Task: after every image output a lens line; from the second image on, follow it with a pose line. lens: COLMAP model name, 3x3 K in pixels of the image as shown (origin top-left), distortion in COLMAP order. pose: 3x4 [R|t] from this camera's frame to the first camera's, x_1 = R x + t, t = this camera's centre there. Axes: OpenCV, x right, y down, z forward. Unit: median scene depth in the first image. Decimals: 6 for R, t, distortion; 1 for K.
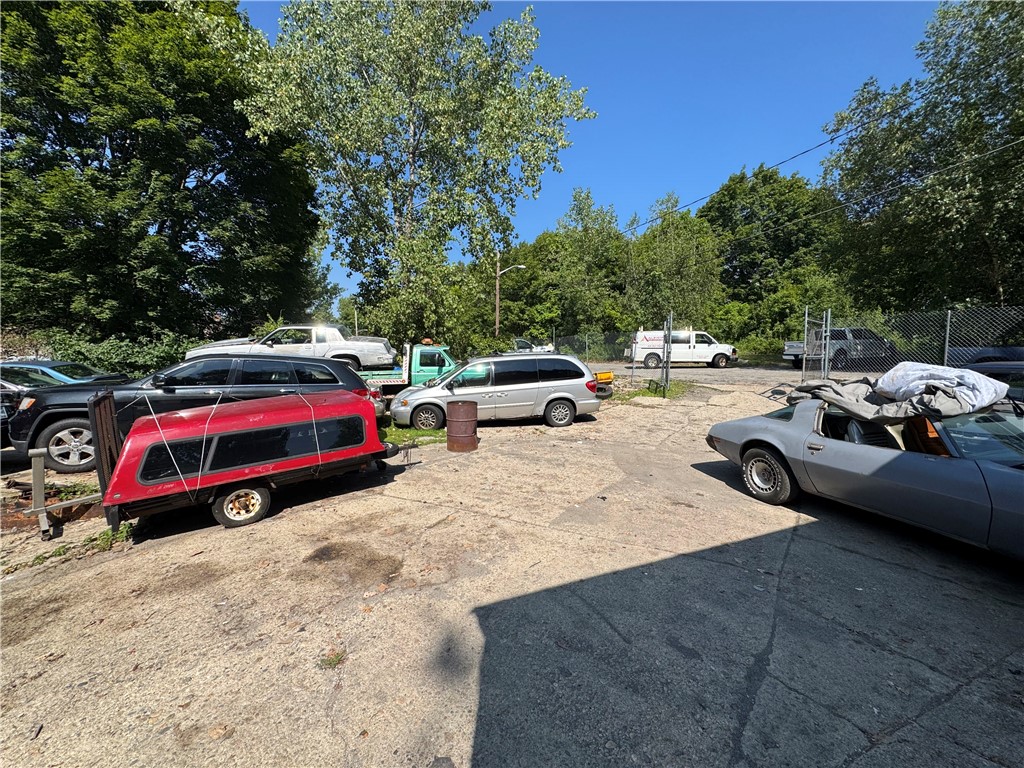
lens RADIAL K [[407.0, 0, 512.7], [0, 407.0, 382.0], [0, 0, 1]] dist [-0.001836, 0.000844]
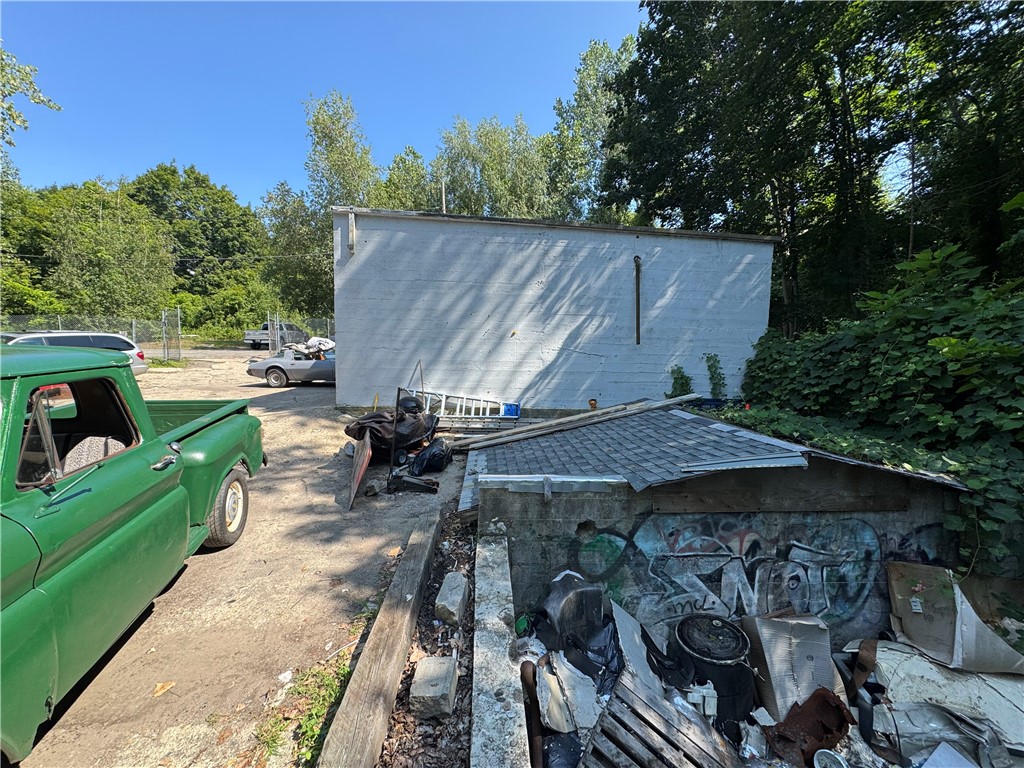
lens RADIAL K [[407.0, 0, 513.0], [0, 407.0, 383.5], [0, 0, 1]] dist [-0.001836, 0.000844]
pose [[0.344705, -0.083558, 0.934985, -0.564895], [0.057575, 0.996037, 0.067788, 0.068962], [-0.936944, 0.030465, 0.348150, -0.584927]]
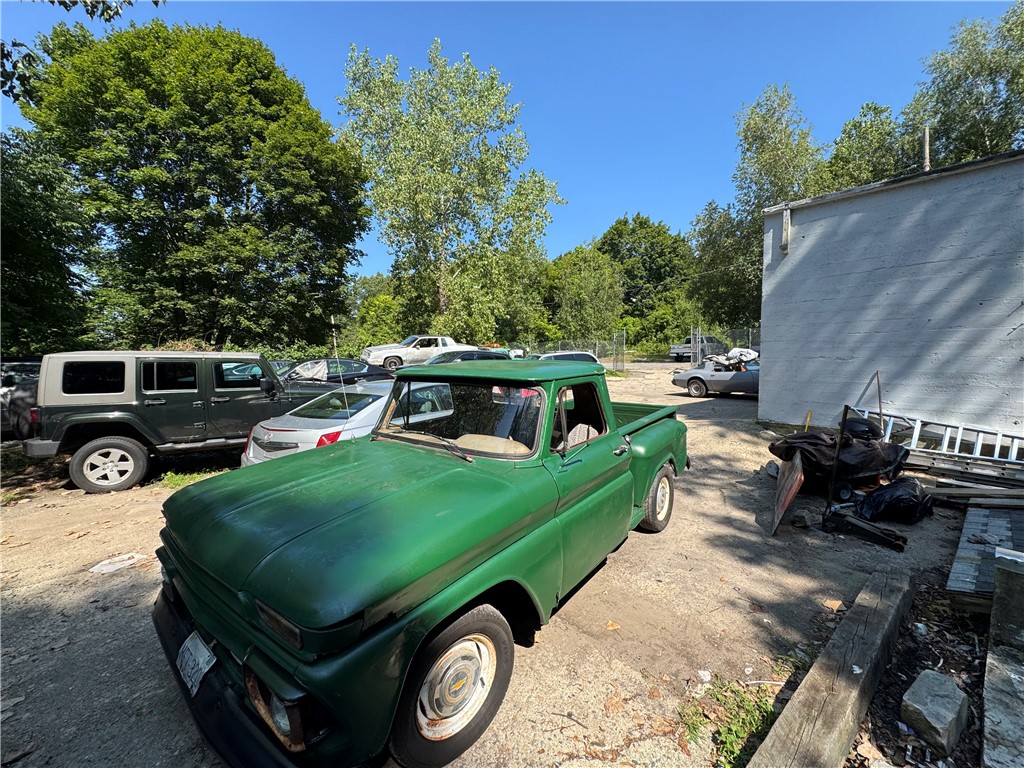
lens RADIAL K [[407.0, 0, 513.1], [0, 407.0, 382.9], [0, 0, 1]] dist [-0.001836, 0.000844]
pose [[0.962933, -0.033519, 0.267651, -0.571725], [0.037736, 0.999231, -0.010628, 0.069279], [-0.267089, 0.020334, 0.963457, -0.583149]]
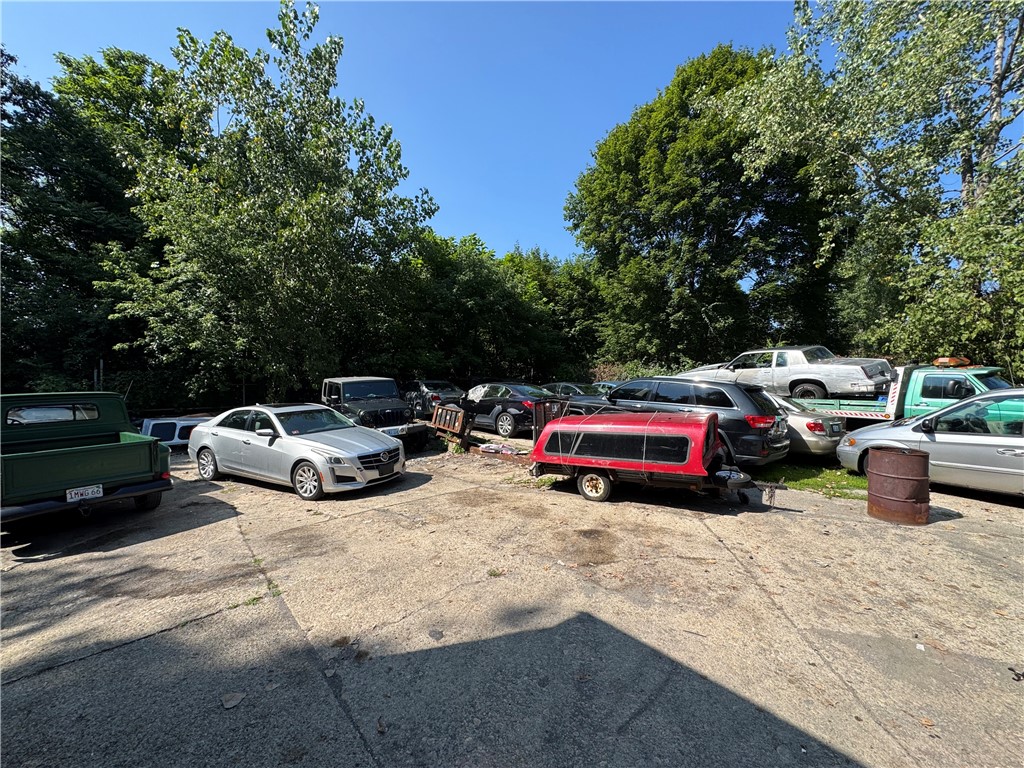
lens RADIAL K [[407.0, 0, 514.5], [0, 407.0, 382.4], [0, 0, 1]] dist [-0.001836, 0.000844]
pose [[0.316776, 0.018625, -0.948318, 0.198385], [-0.075514, 0.997129, -0.005642, -0.006745], [0.945490, 0.073399, 0.317273, 0.101338]]
